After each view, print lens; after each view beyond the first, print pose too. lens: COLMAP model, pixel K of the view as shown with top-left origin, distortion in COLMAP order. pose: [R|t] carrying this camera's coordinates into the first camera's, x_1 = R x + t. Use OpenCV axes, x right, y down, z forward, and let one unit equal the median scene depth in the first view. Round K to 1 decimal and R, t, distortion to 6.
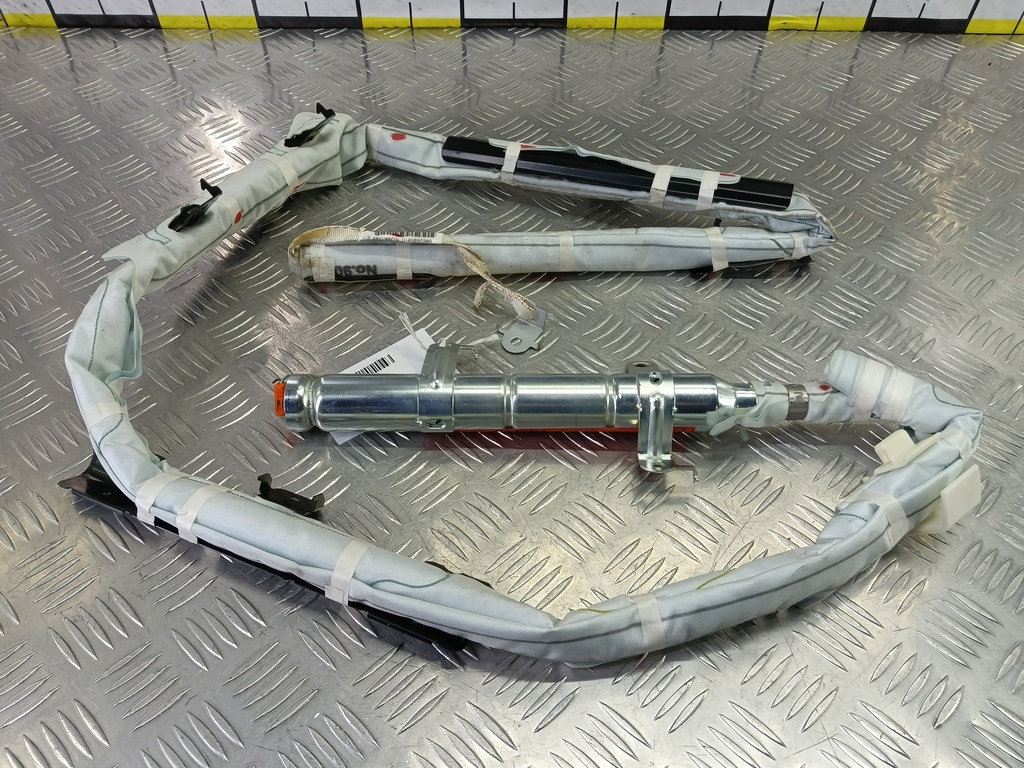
lens RADIAL K [[806.2, 0, 507.5], [0, 806.2, 381.3], [0, 0, 1]] dist [0.012621, -0.049924]
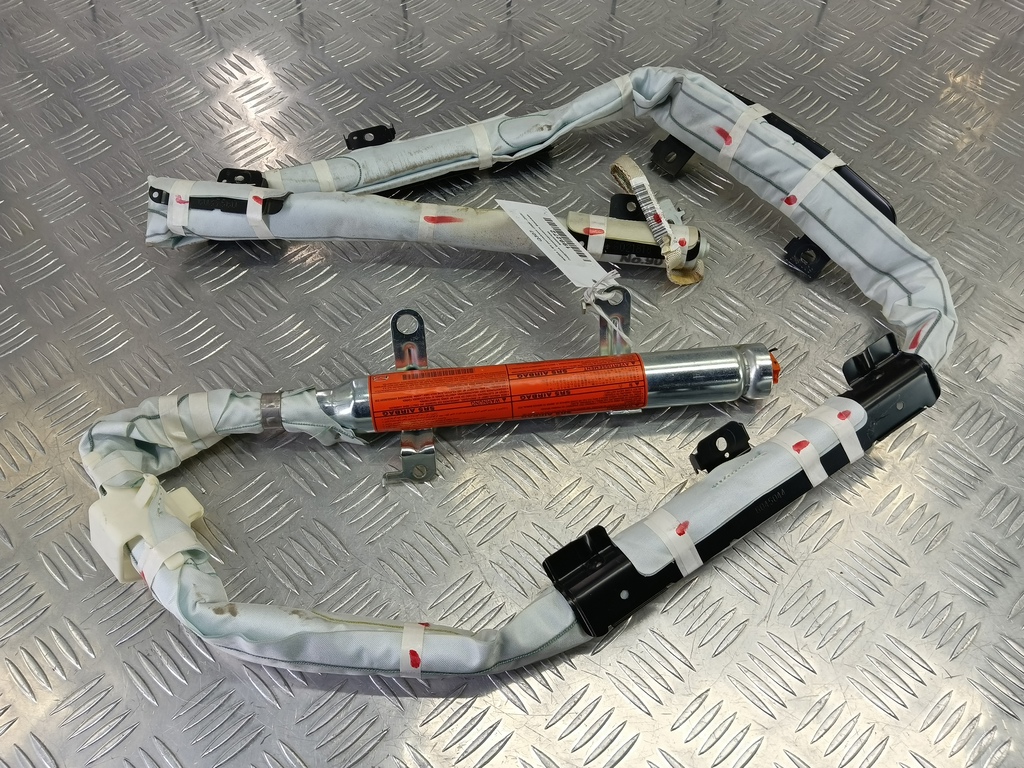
lens RADIAL K [[806.2, 0, 512.6], [0, 806.2, 384.9], [0, 0, 1]] dist [0.012621, -0.049924]
pose [[0.999789, 0.016656, -0.011984, -0.038124], [-0.014844, 0.990318, 0.138020, -0.113687], [0.014167, -0.137813, 0.990357, 0.019413]]
